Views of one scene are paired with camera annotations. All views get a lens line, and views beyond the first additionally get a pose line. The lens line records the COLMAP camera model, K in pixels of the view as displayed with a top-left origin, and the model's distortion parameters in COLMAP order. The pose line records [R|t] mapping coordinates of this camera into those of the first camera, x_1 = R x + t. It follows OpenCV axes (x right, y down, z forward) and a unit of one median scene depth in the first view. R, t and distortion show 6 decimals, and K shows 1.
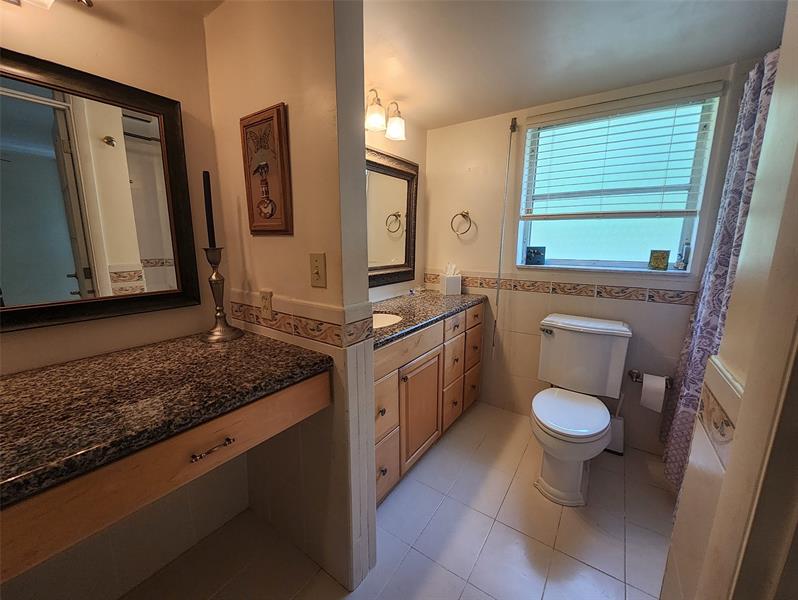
lens RADIAL K [[315.4, 0, 401.4], [0, 315.4, 300.5], [0, 0, 1]] dist [-0.001020, -0.000710]
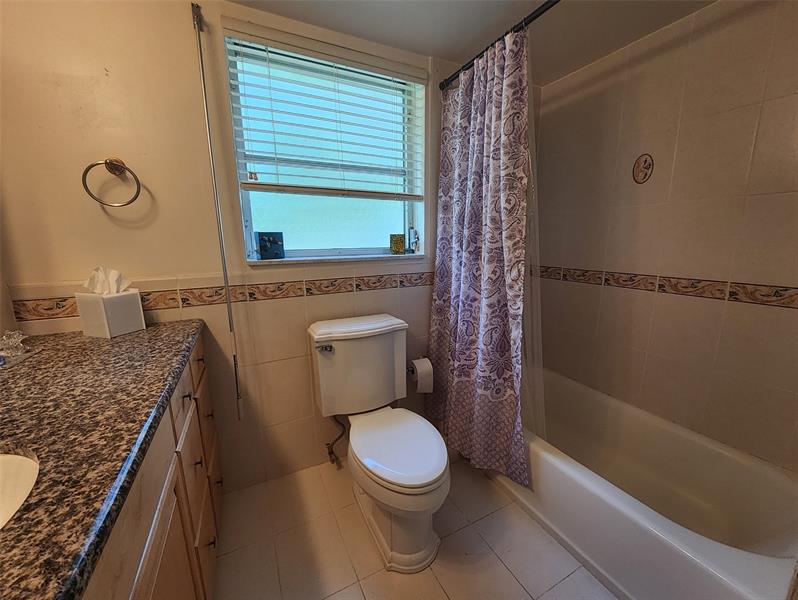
lens RADIAL K [[315.4, 0, 399.2], [0, 315.4, 299.7], [0, 0, 1]] dist [-0.001020, -0.000710]
pose [[0.486372, -0.181742, 0.854641, -0.043242], [0.169297, 0.979194, 0.111883, -0.057404], [-0.857194, 0.090271, 0.507021, 0.433676]]
